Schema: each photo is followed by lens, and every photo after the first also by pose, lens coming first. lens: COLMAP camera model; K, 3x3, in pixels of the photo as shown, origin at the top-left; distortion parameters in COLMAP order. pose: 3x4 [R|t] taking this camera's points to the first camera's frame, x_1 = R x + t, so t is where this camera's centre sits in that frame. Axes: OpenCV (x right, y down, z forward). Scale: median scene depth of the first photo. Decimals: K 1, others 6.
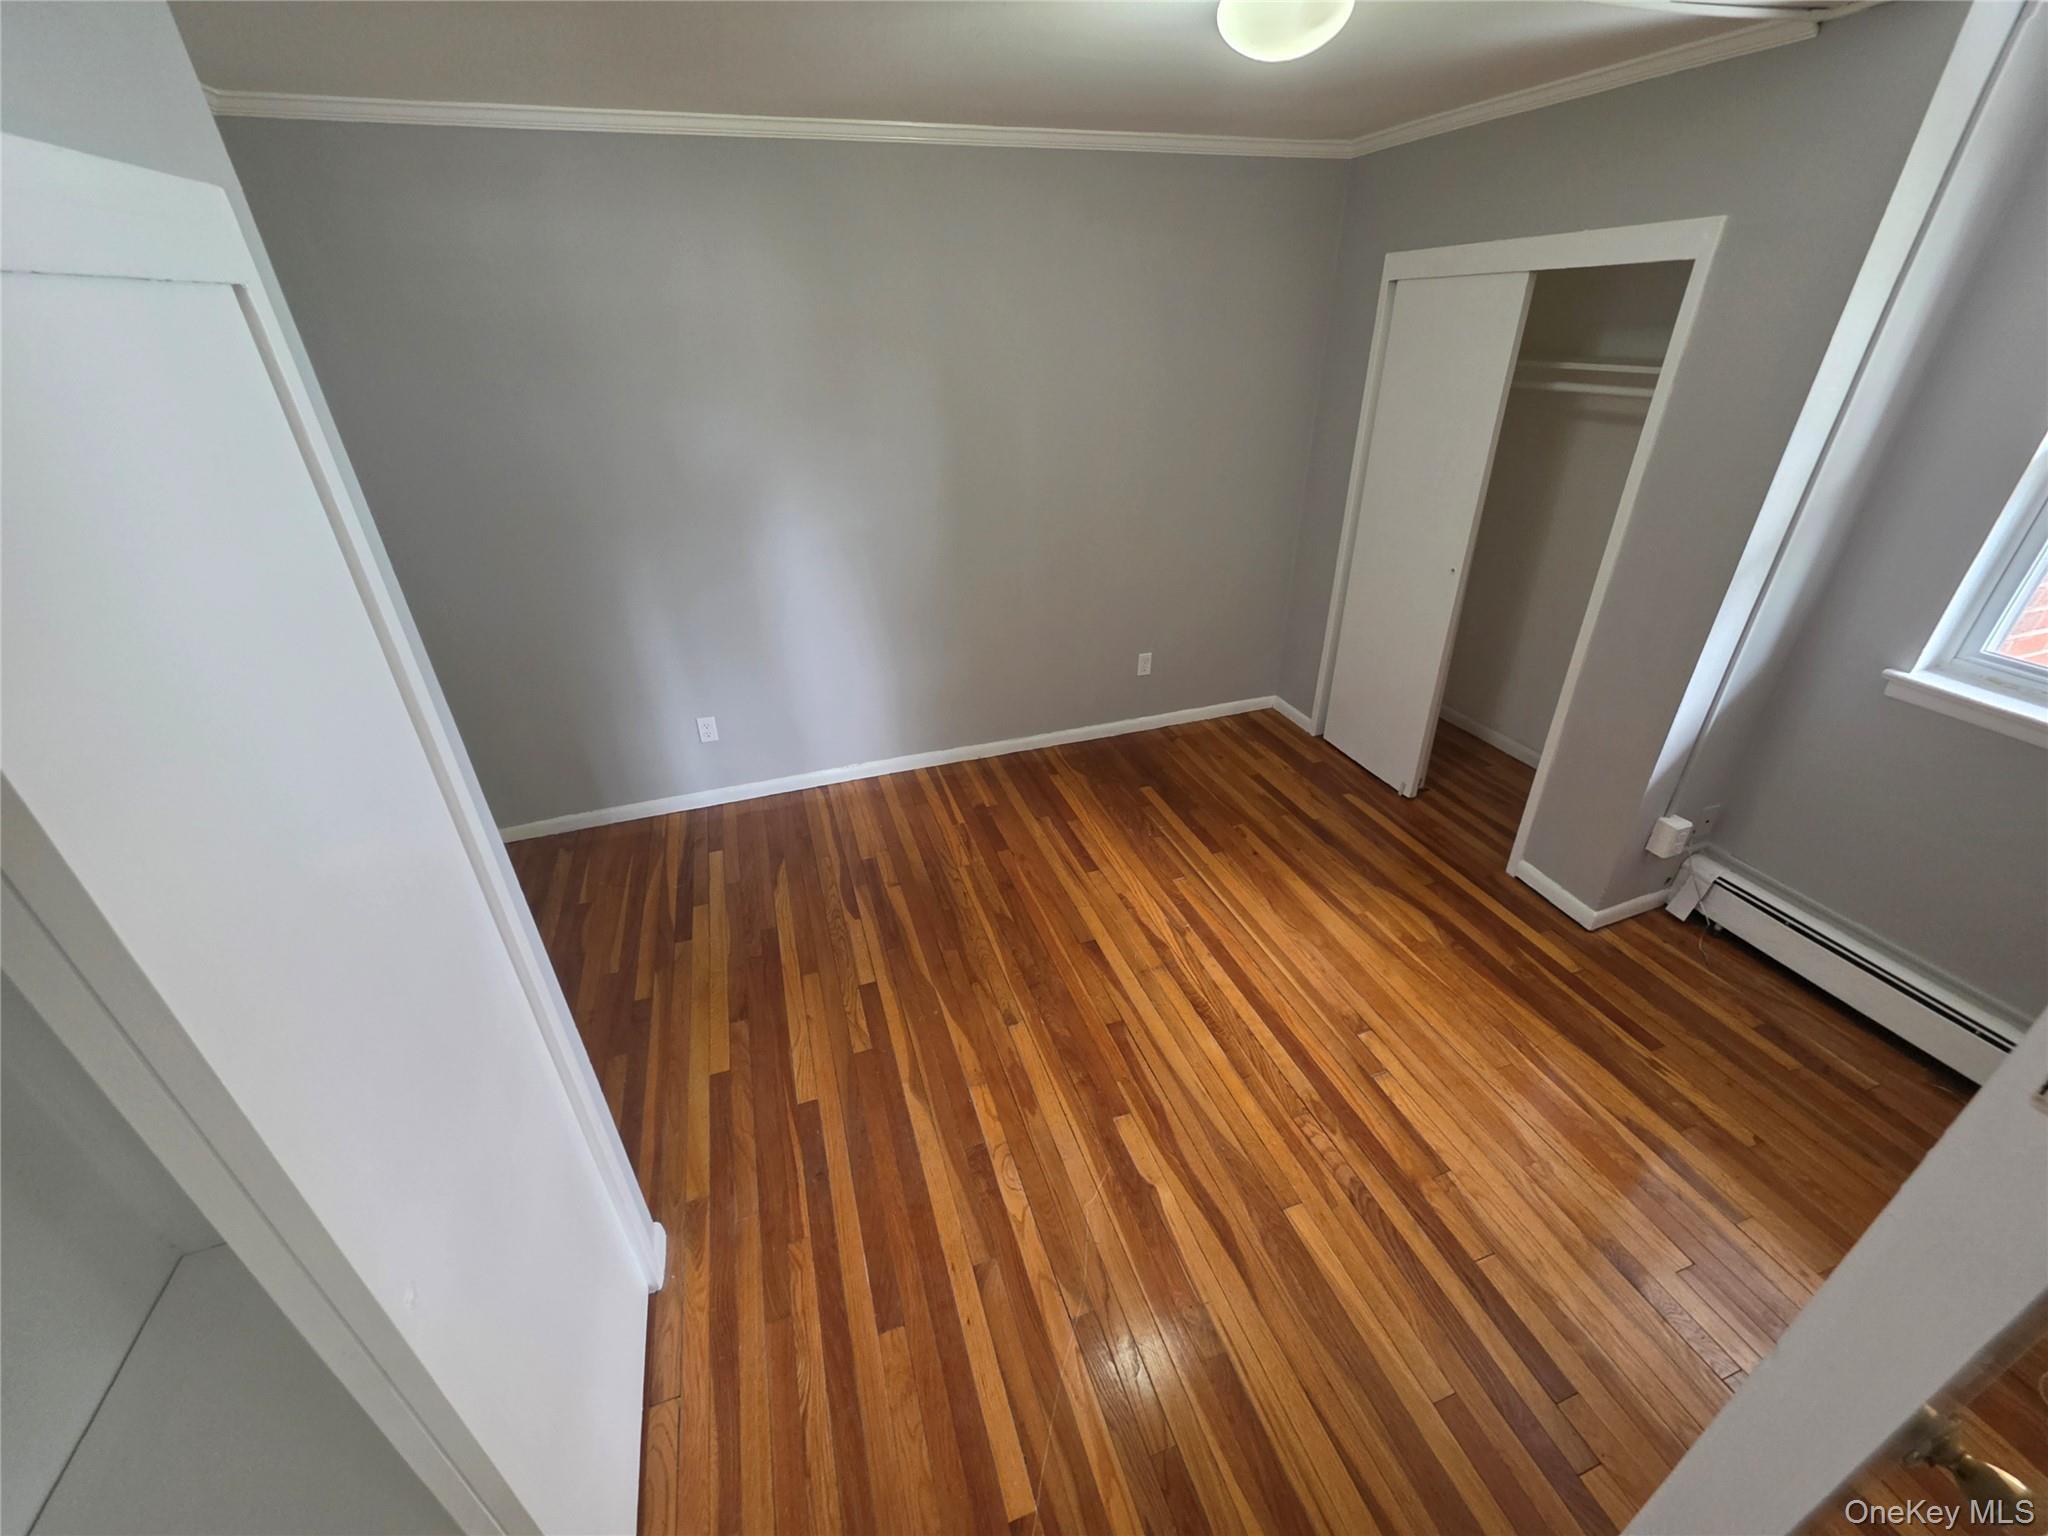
lens RADIAL K [[818.1, 0, 1030.8], [0, 818.1, 756.2], [0, 0, 1]] dist [0.000519, 0.000111]
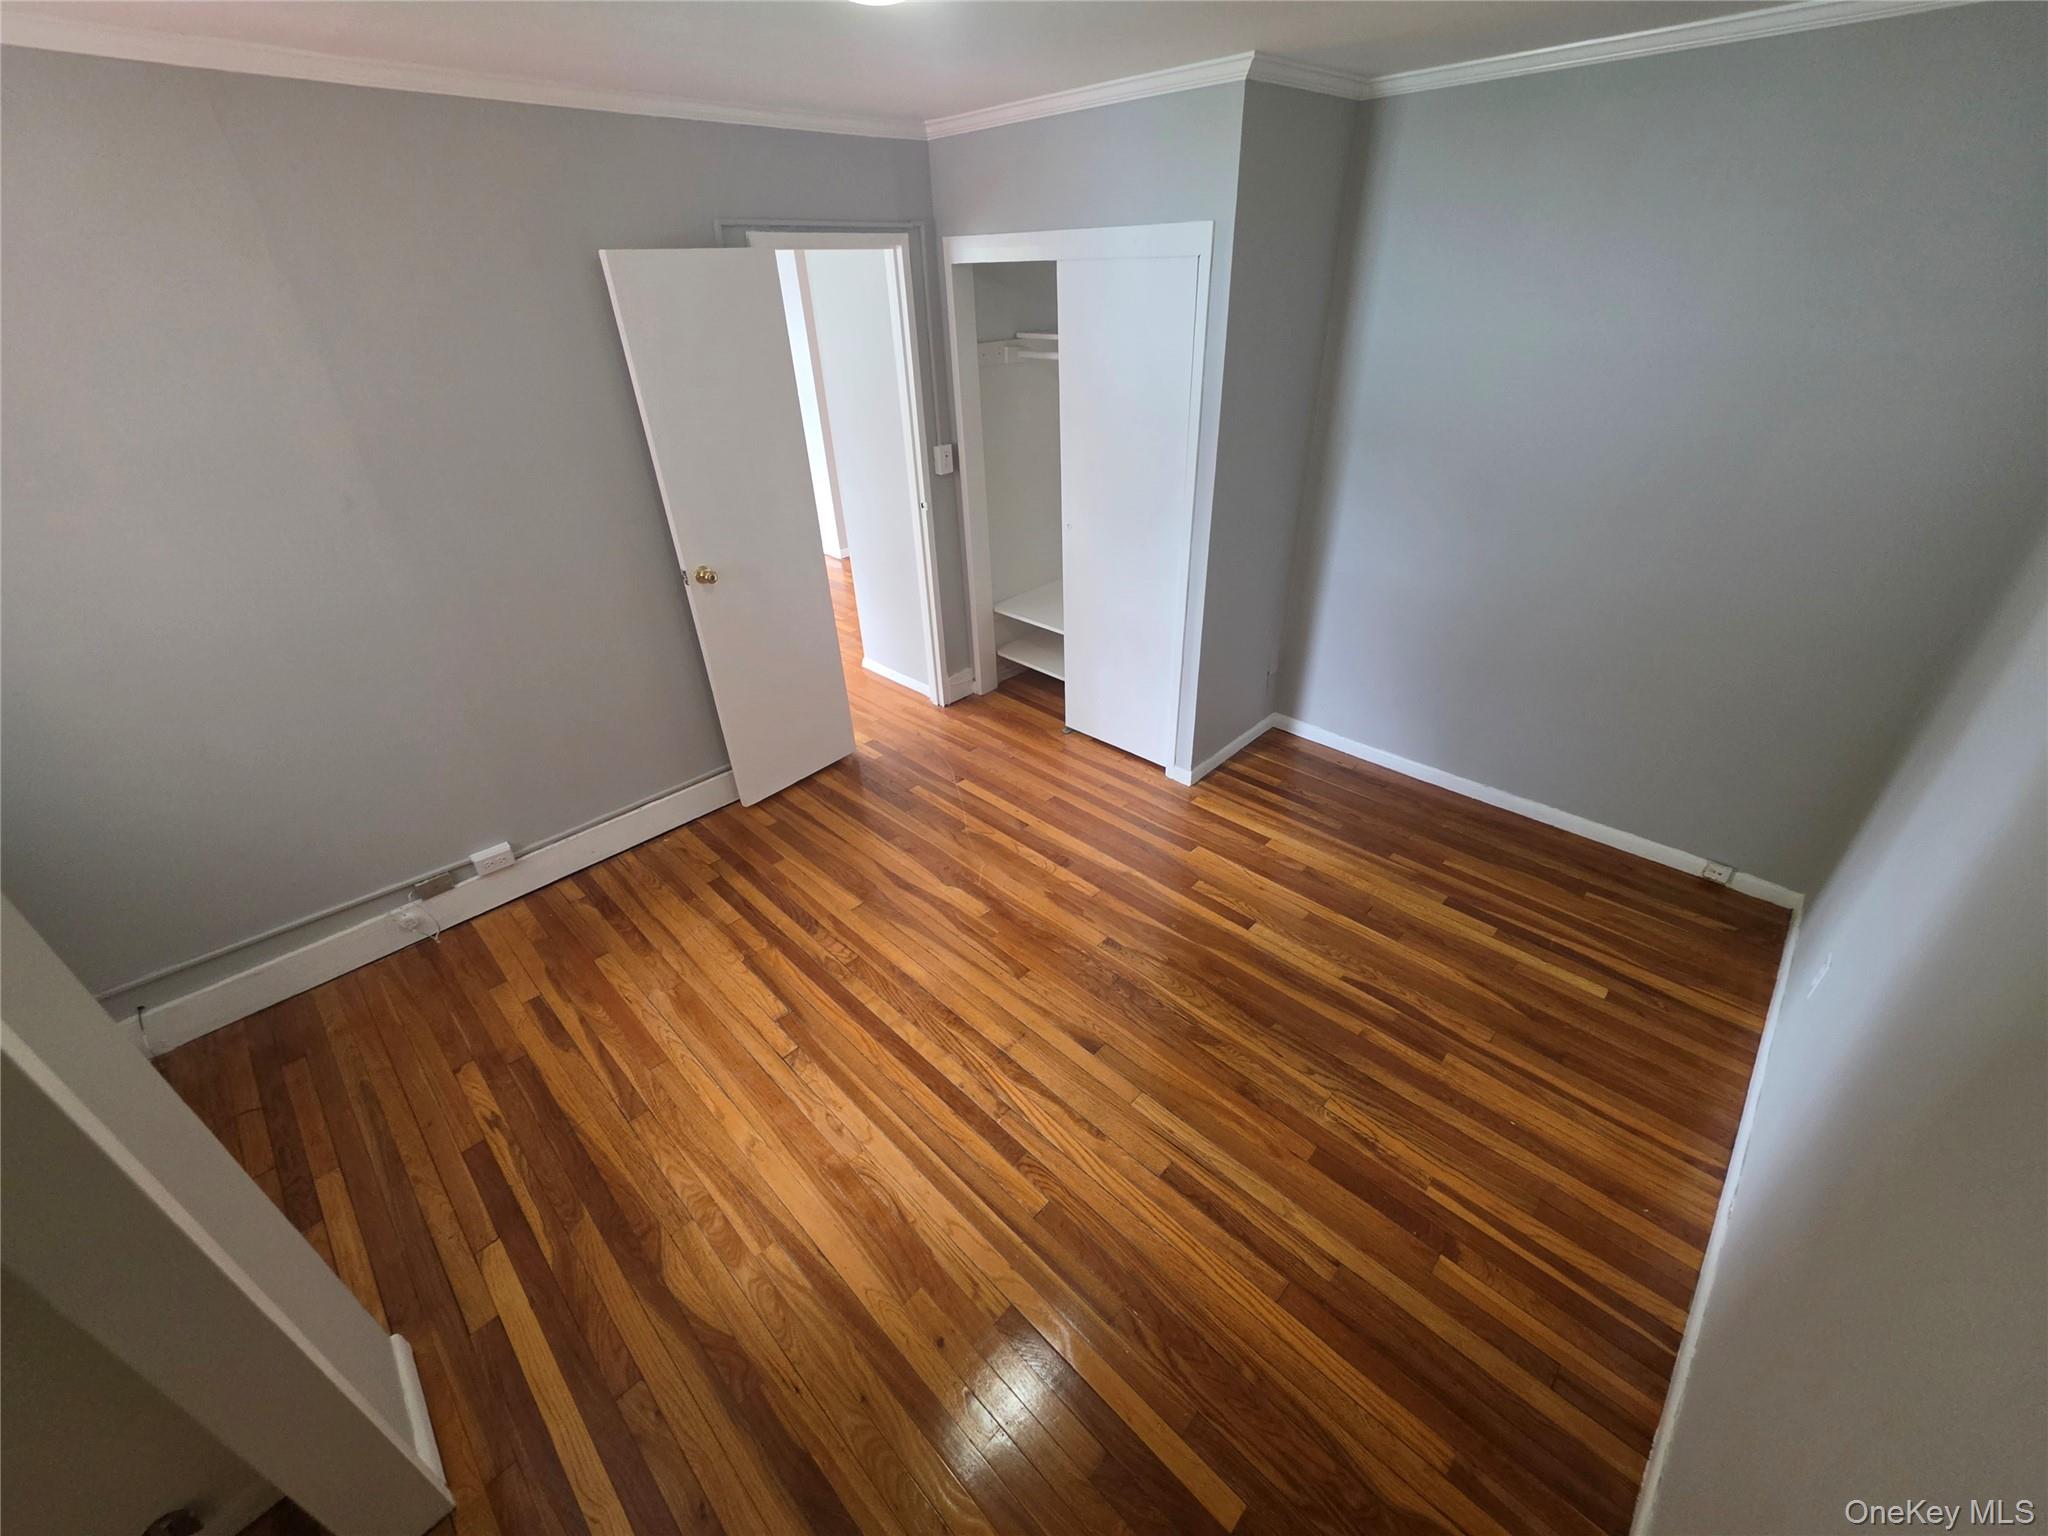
lens RADIAL K [[818.1, 0, 1030.8], [0, 818.1, 756.2], [0, 0, 1]] dist [0.000519, 0.000111]
pose [[-0.887661, 0.274168, -0.369986, 0.389837], [-0.186684, 0.520217, 0.833381, -0.671381], [0.420959, 0.808830, -0.410593, 1.154339]]
